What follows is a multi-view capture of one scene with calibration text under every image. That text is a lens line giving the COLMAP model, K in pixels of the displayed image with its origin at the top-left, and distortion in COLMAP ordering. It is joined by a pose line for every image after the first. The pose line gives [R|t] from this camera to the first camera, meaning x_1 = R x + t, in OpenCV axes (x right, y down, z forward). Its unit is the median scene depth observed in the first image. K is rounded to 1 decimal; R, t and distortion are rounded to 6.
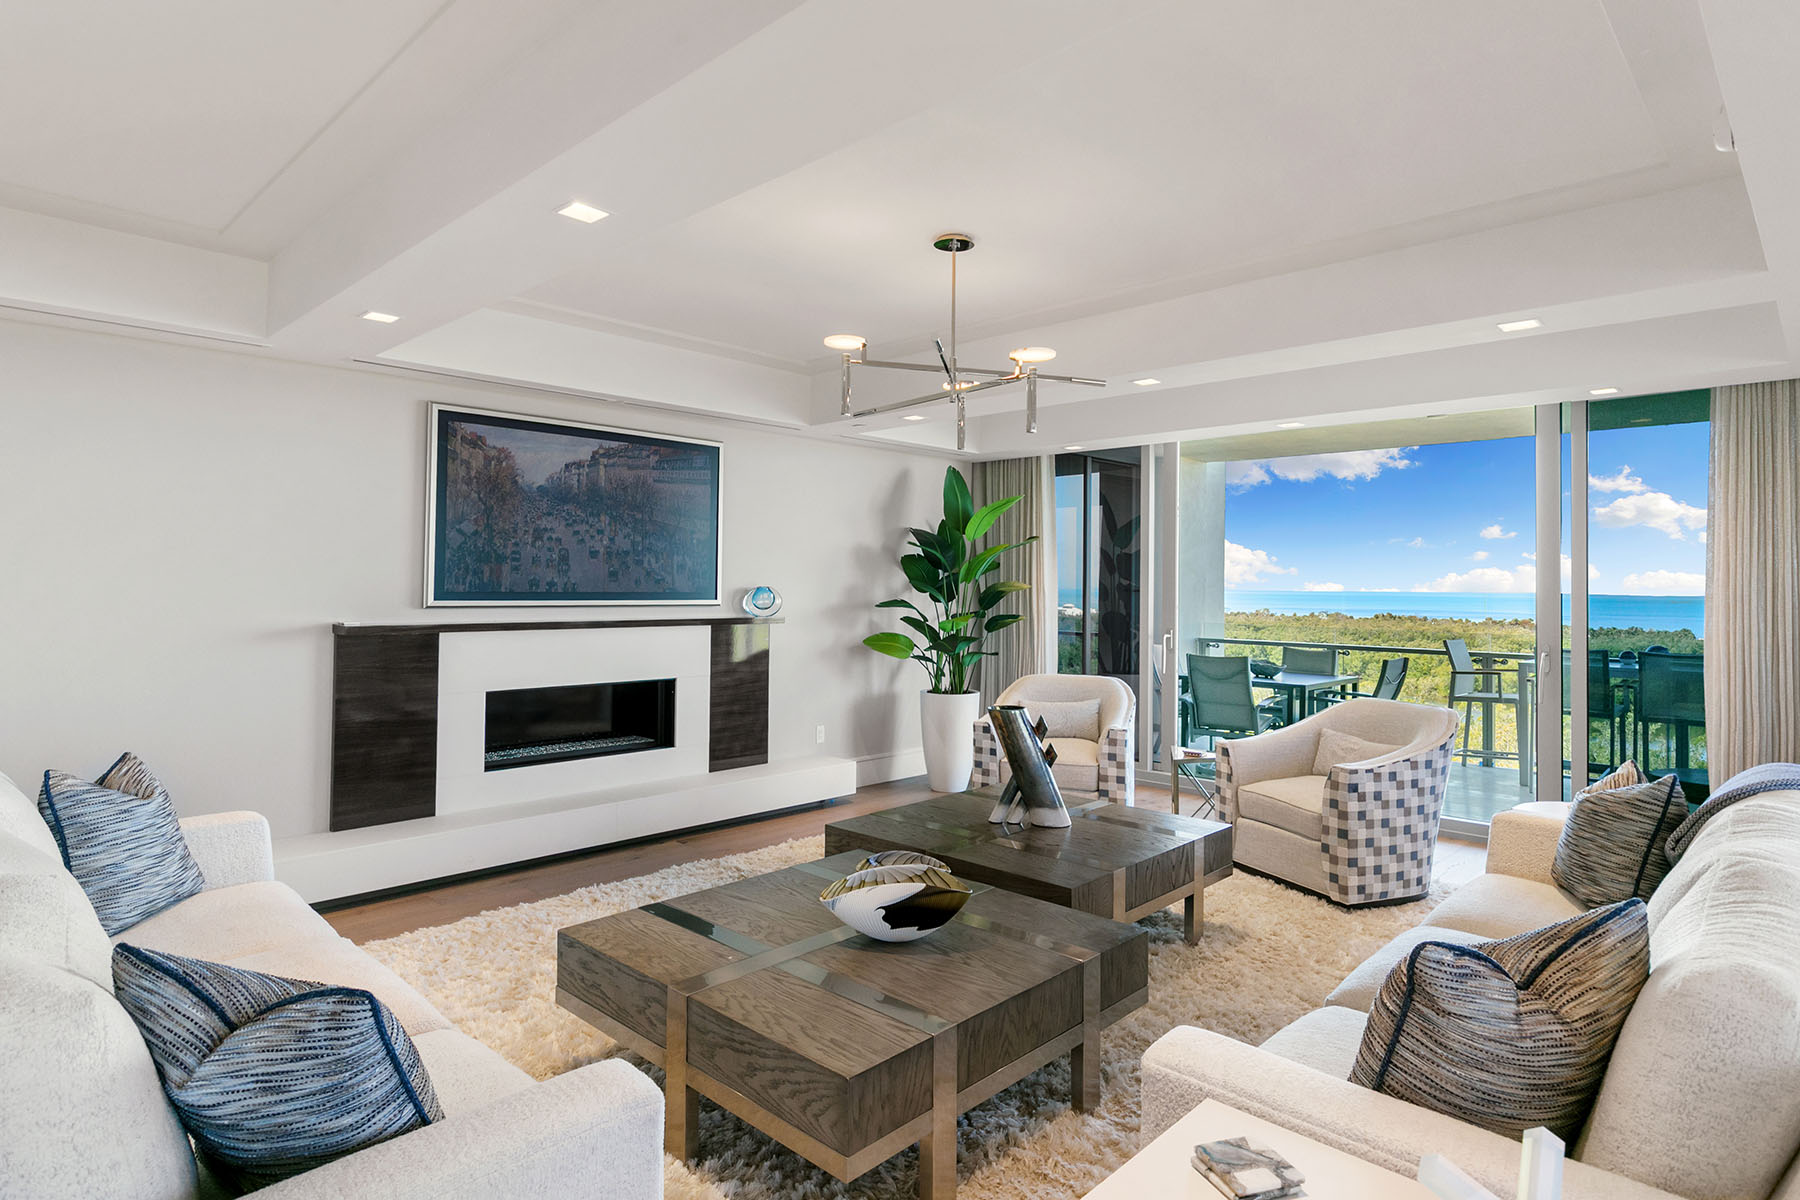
lens RADIAL K [[978.2, 0, 901.5], [0, 978.2, 570.2], [0, 0, 1]] dist [0.003503, -0.000205]
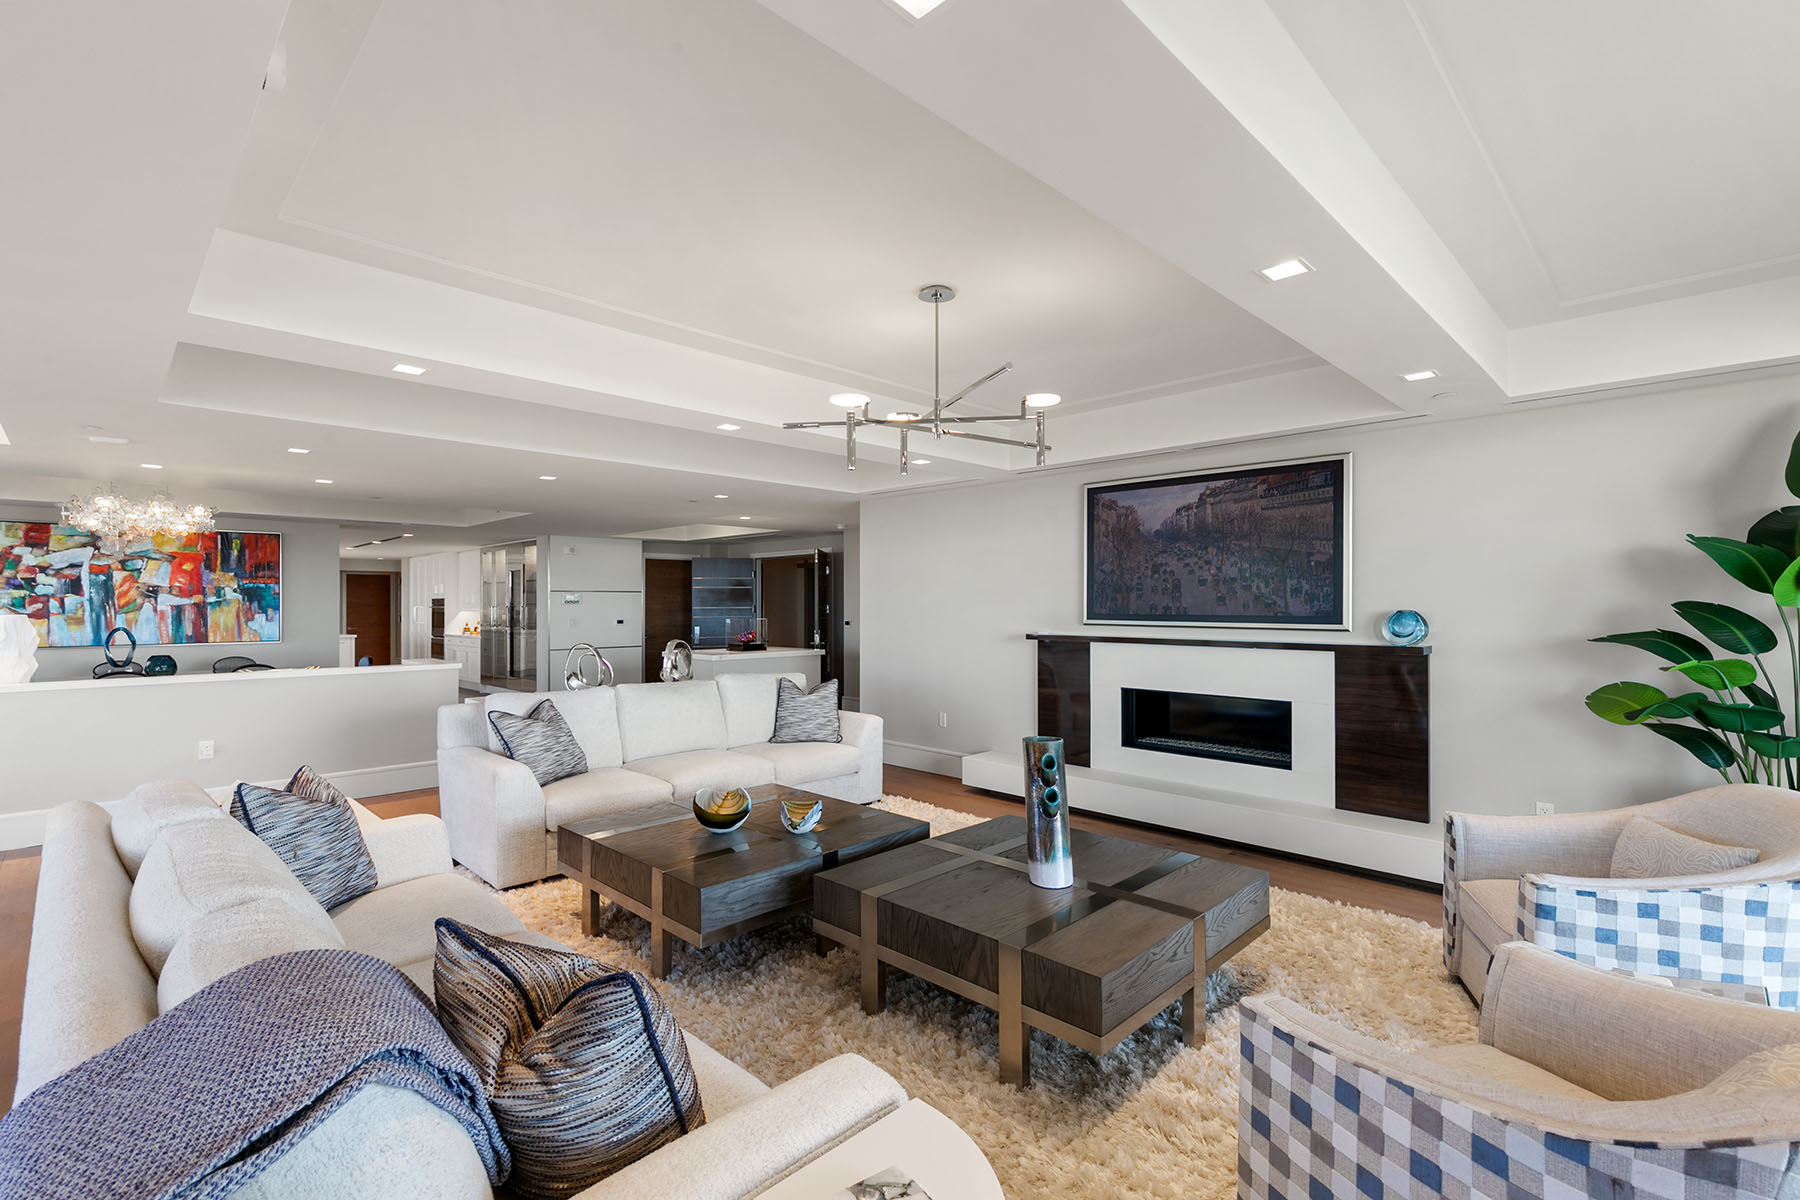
lens RADIAL K [[807.3, 0, 911.1], [0, 807.3, 605.5], [0, 0, 1]] dist [0.003416, 0.000484]
pose [[-0.014678, -0.007624, -0.999863, 0.644936], [0.013635, 0.999876, -0.007824, 0.013920], [0.999799, -0.013748, -0.014572, 0.667879]]
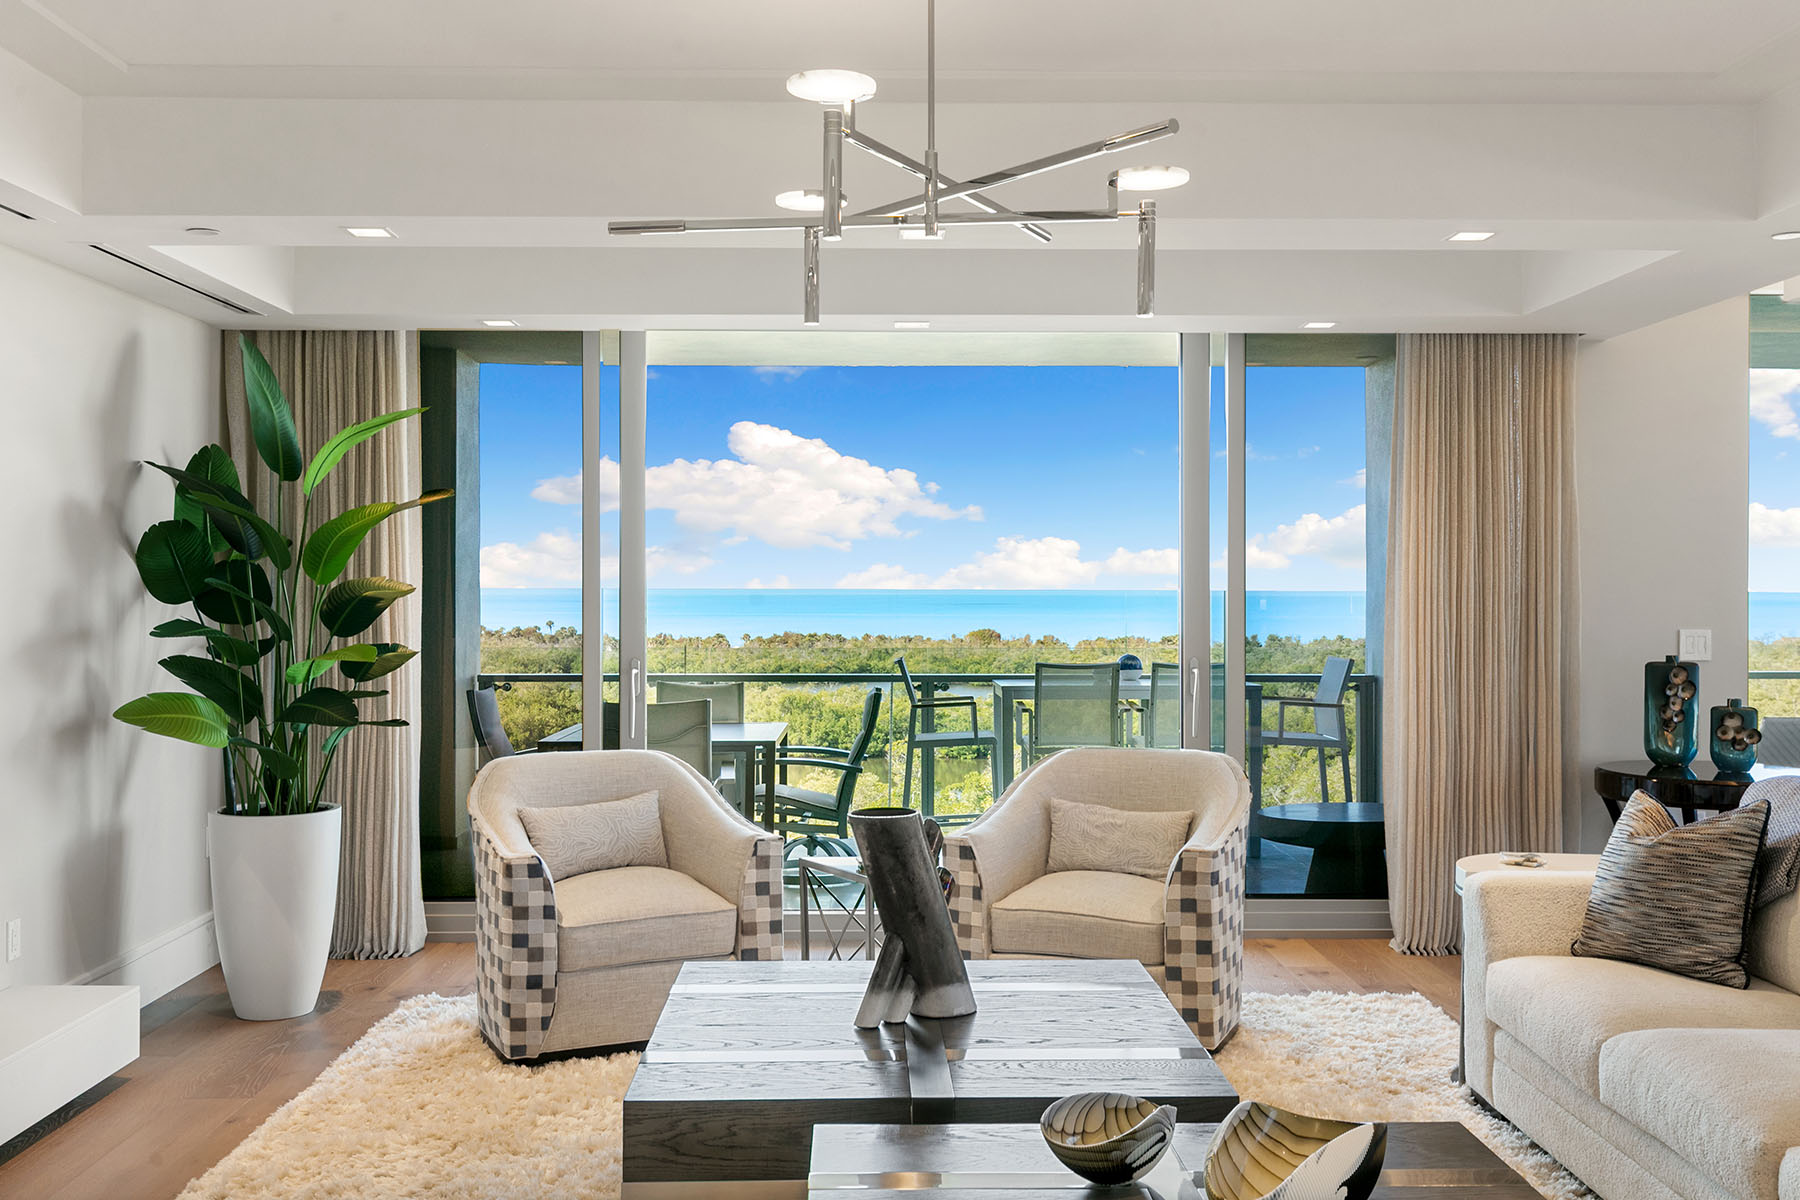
lens RADIAL K [[1716.1, 0, 900.0], [0, 1716.1, 600.0], [0, 0, 1]] dist [0.003192, 0.011529]
pose [[0.708445, -0.016874, 0.705564, -0.413477], [-0.002867, 0.999637, 0.026785, -0.001773], [-0.705760, -0.020998, 0.708139, 0.242948]]
